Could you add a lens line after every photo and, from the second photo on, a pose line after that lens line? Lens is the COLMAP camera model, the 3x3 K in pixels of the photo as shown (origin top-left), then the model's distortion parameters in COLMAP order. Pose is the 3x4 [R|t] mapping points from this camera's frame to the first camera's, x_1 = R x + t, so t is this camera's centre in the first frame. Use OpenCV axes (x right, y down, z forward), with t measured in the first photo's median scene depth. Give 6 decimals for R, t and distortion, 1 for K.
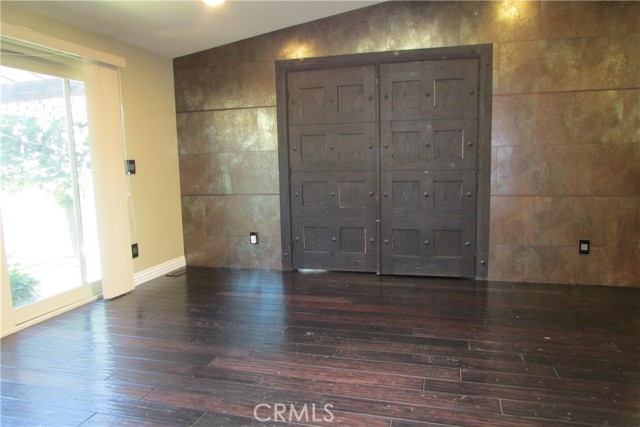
lens RADIAL K [[459.0, 0, 322.6], [0, 459.0, 212.1], [0, 0, 1]] dist [-0.021163, -0.000563]
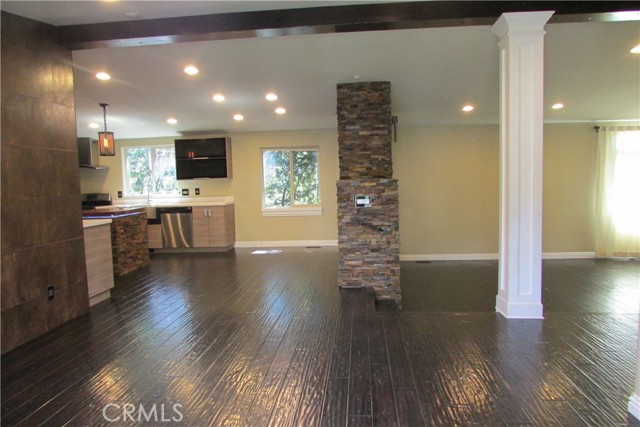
lens RADIAL K [[458.1, 0, 322.6], [0, 458.1, 211.1], [0, 0, 1]] dist [-0.036025, 0.011063]
pose [[-0.186043, -0.044213, 0.981546, -0.543435], [0.149093, 0.986149, 0.072679, -0.089111], [-0.971164, 0.159863, -0.176874, 0.513165]]
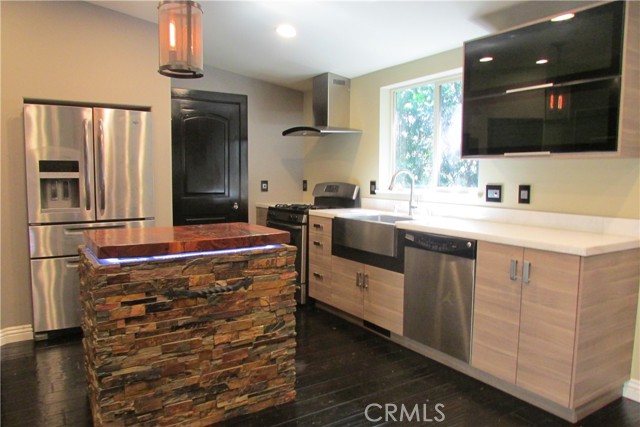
lens RADIAL K [[458.1, 0, 320.7], [0, 458.1, 215.0], [0, 0, 1]] dist [-0.036025, 0.011063]
pose [[0.664974, -0.042444, 0.745660, 0.924725], [0.067875, 0.997687, -0.003741, -0.096084], [-0.743776, 0.053099, 0.666317, 0.448424]]
